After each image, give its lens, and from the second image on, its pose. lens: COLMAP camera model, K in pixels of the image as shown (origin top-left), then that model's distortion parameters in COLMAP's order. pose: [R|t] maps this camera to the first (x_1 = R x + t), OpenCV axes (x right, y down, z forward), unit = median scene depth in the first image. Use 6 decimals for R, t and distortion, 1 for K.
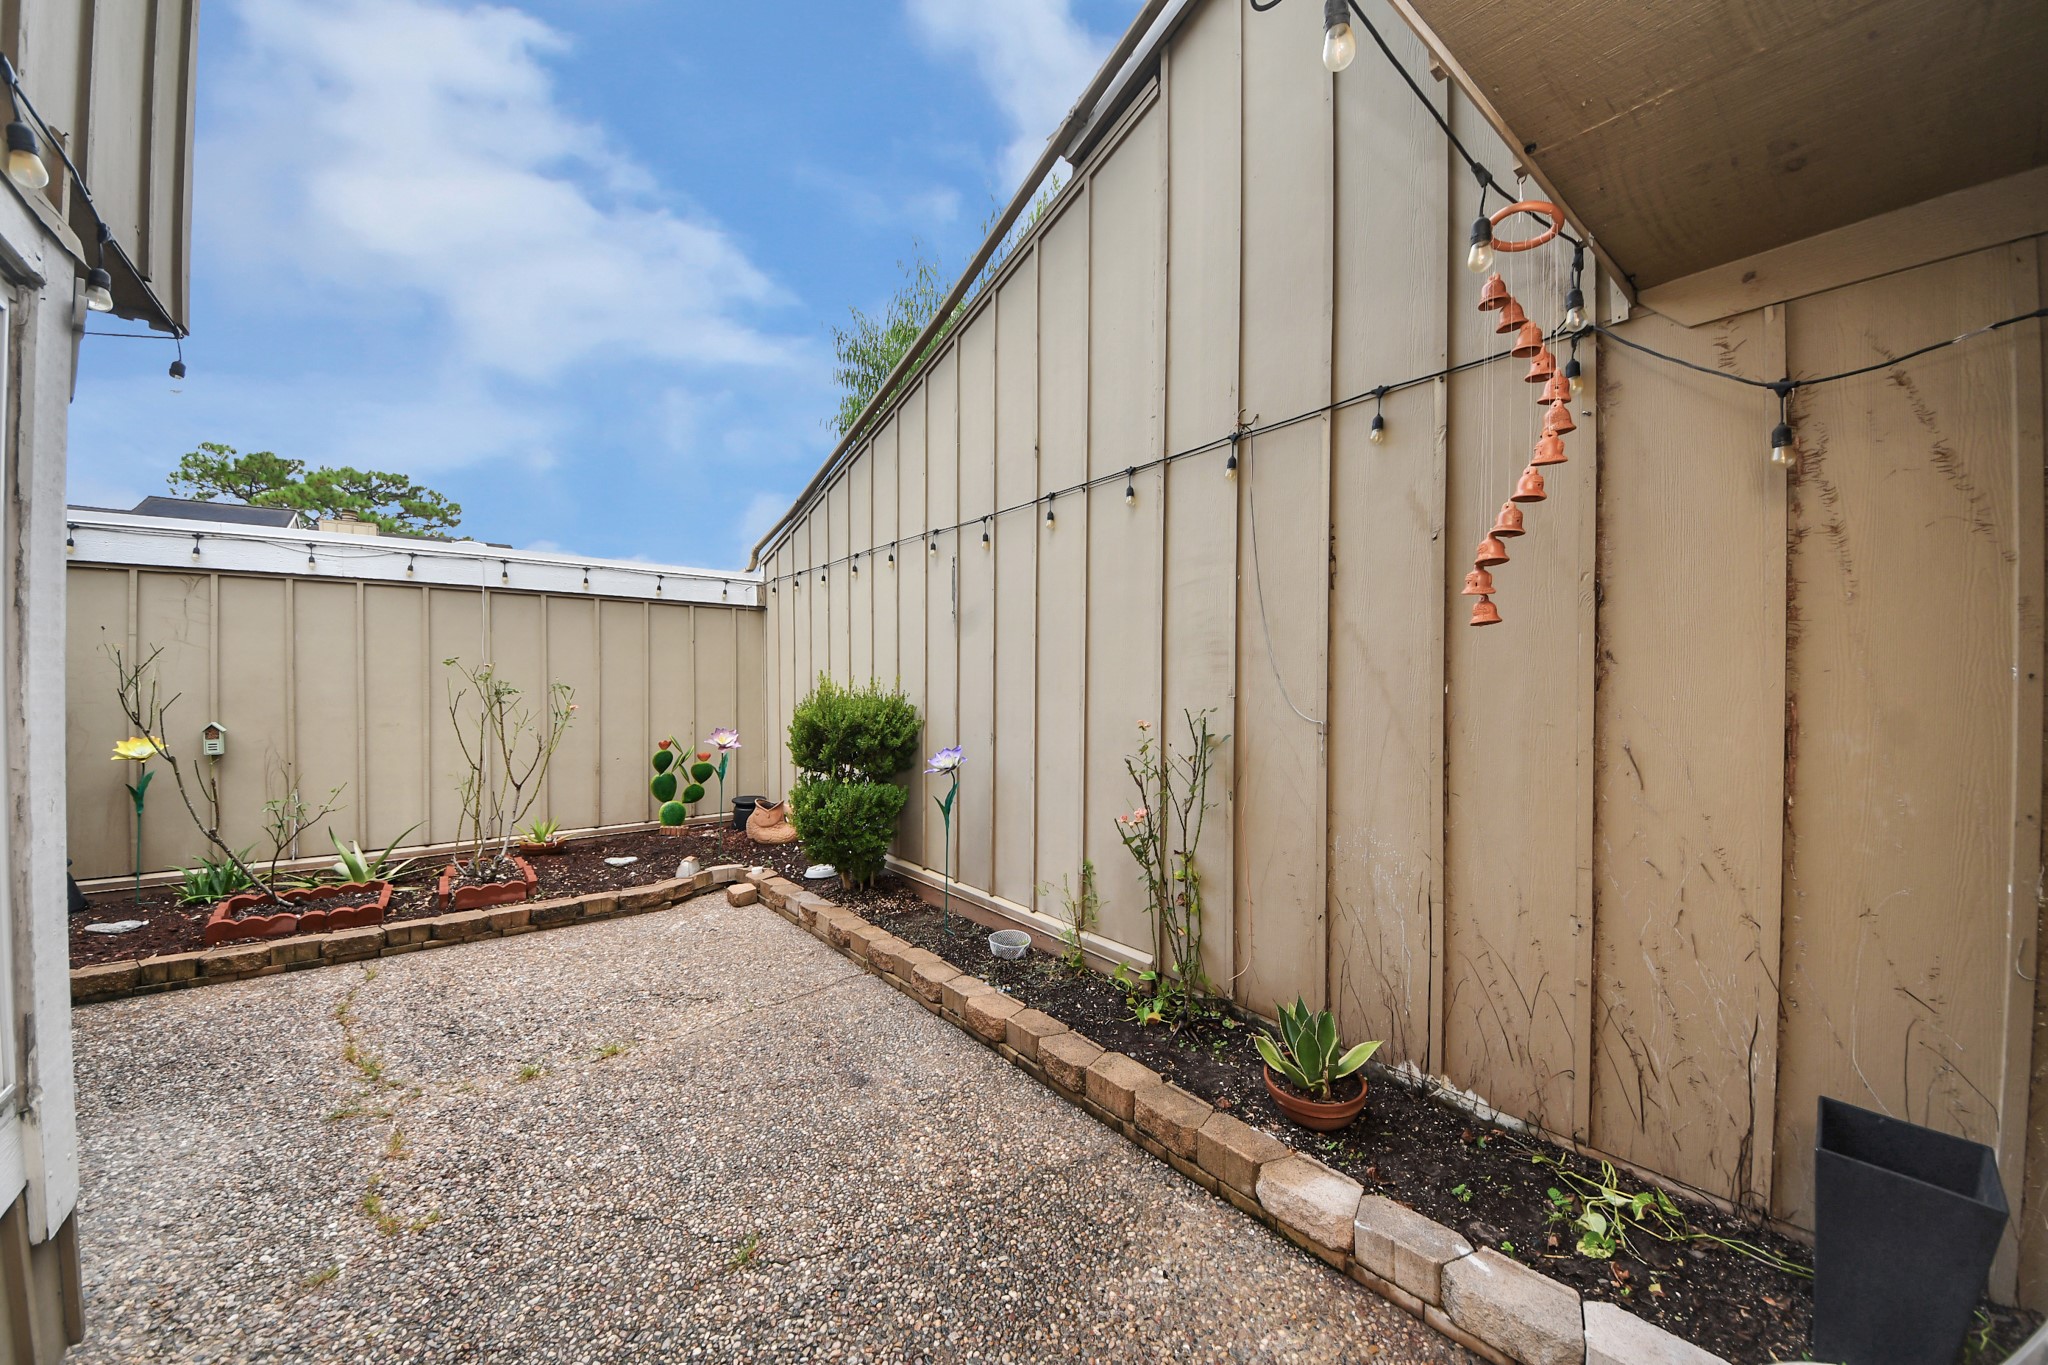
lens RADIAL K [[725.7, 0, 1021.2], [0, 725.7, 690.4], [0, 0, 1]] dist [0.025621, -0.016298]
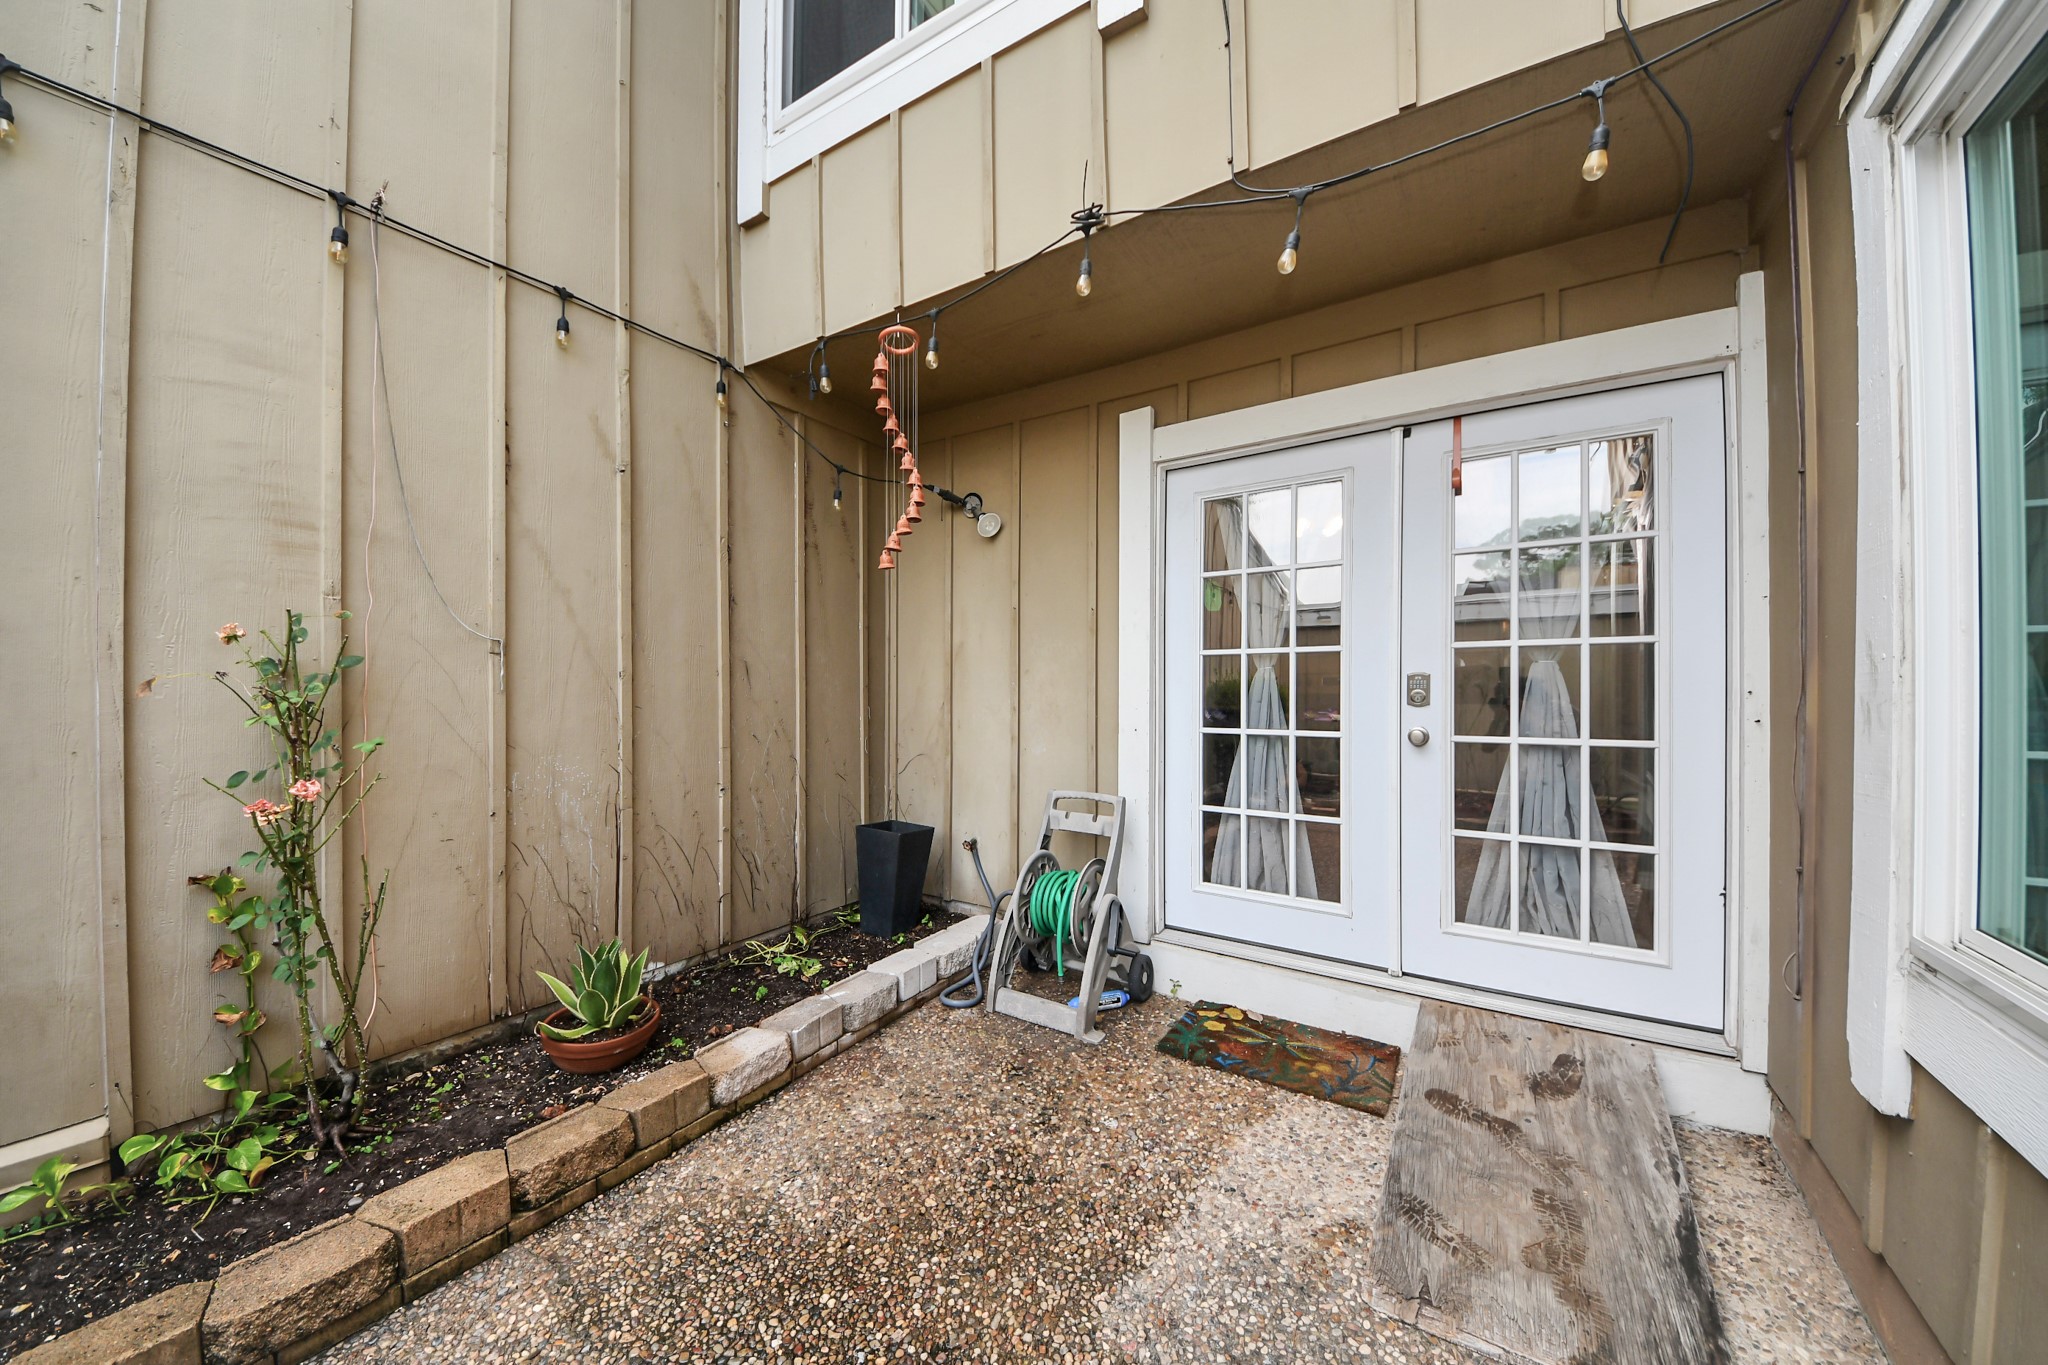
lens RADIAL K [[737.8, 0, 1005.8], [0, 737.8, 691.7], [0, 0, 1]] dist [-0.008194, -0.000163]
pose [[-0.305172, -0.003612, 0.952290, -0.617980], [0.002444, 0.999987, 0.004576, 0.109965], [-0.952294, 0.003724, -0.305159, 0.773251]]
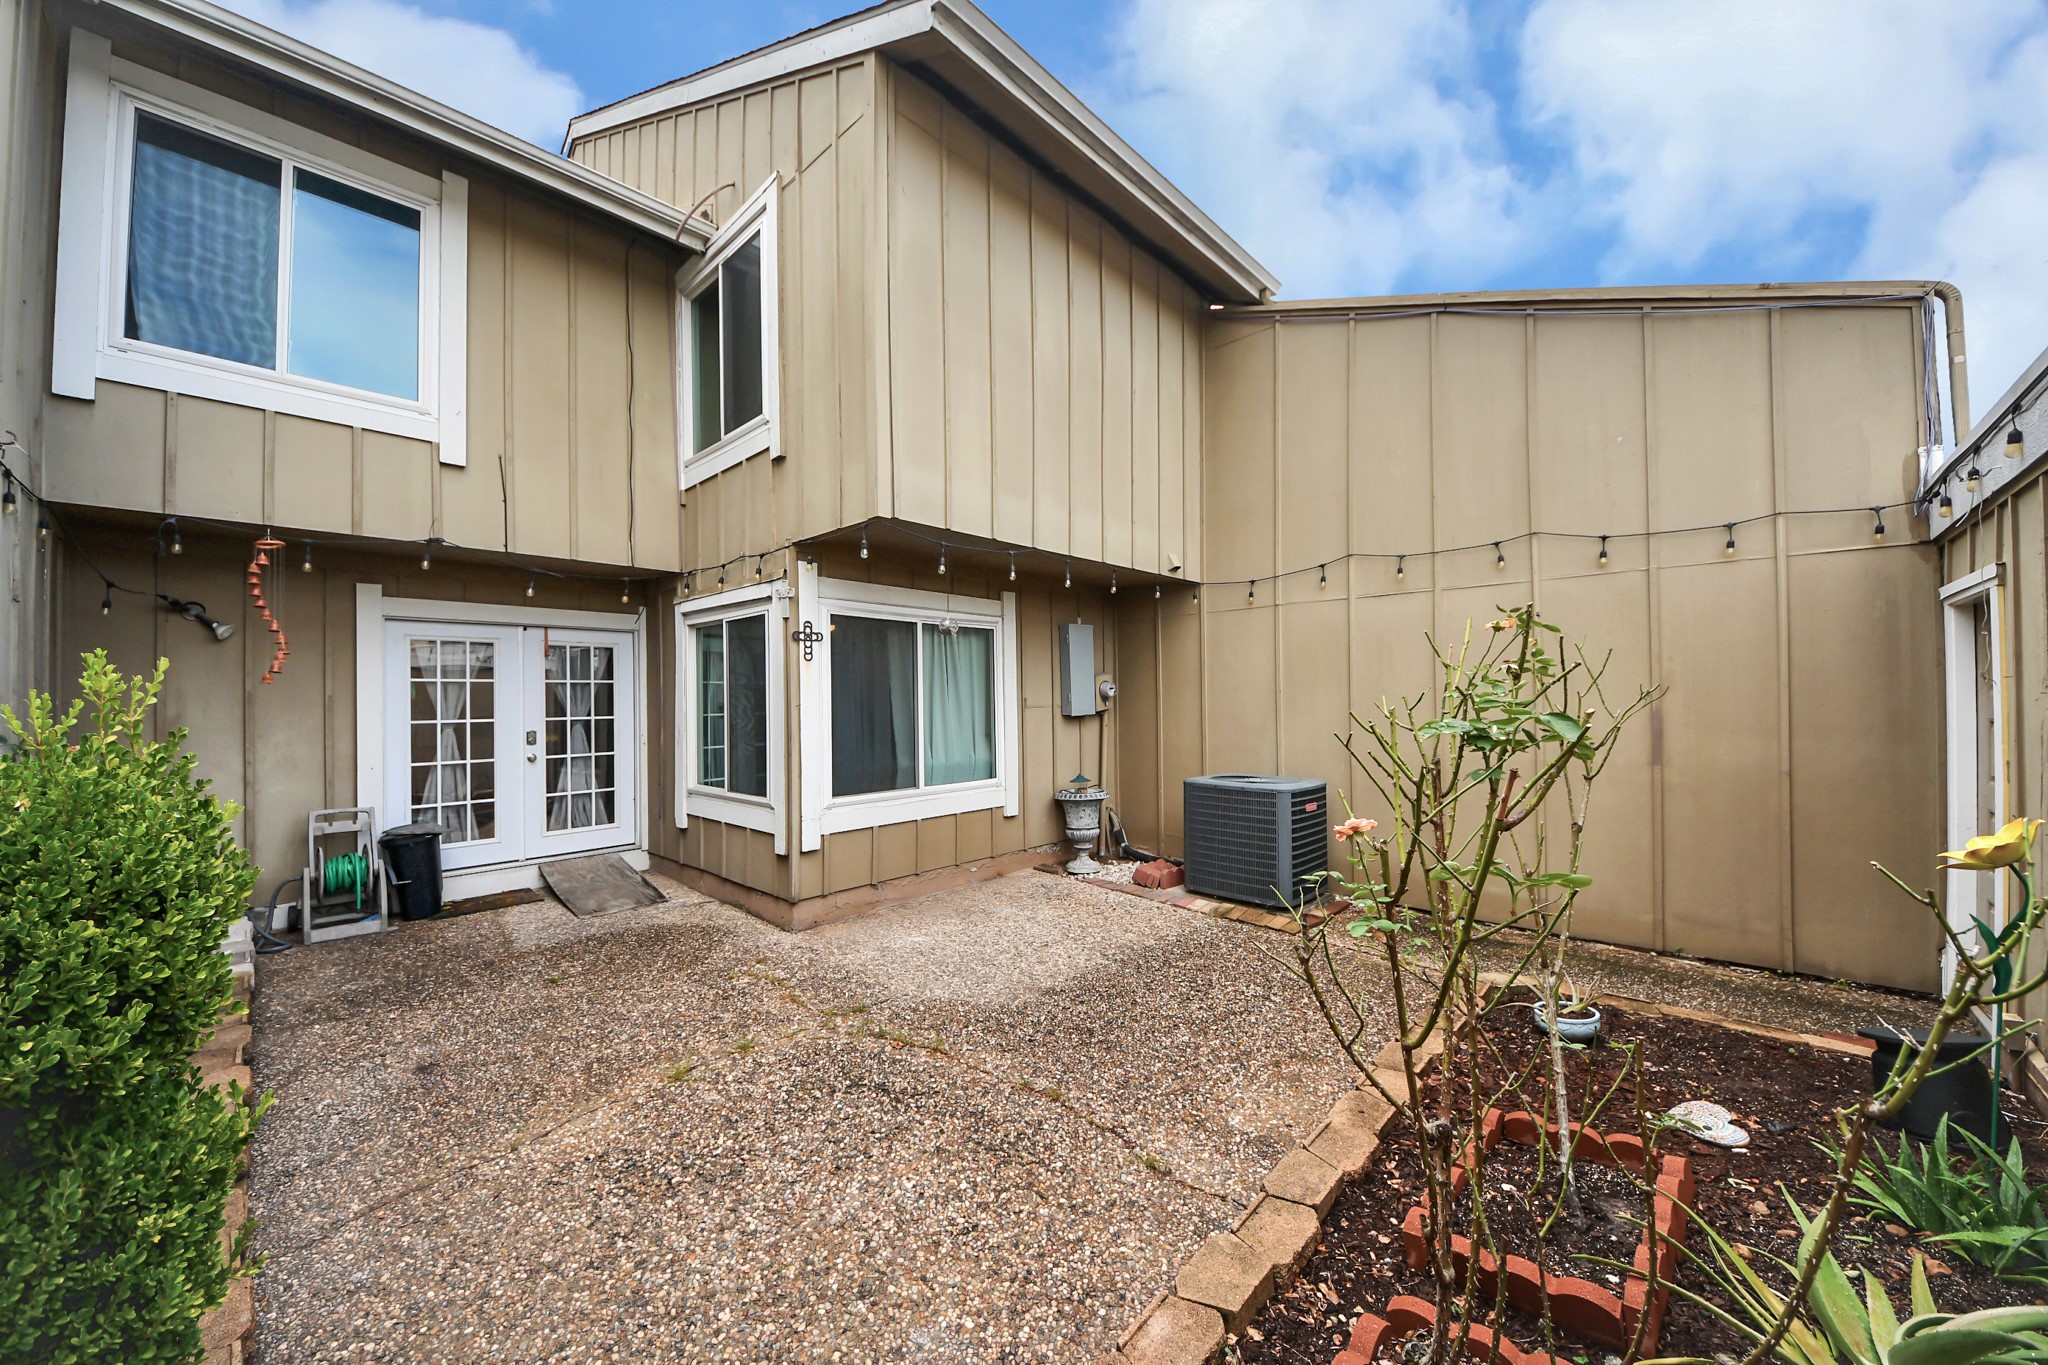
lens RADIAL K [[725.7, 0, 1021.2], [0, 725.7, 690.4], [0, 0, 1]] dist [0.025621, -0.016298]
pose [[-0.991102, 0.009086, -0.132794, -1.096460], [0.009965, 0.999933, -0.005954, -0.011793], [0.132731, -0.007224, -0.991126, 2.511484]]
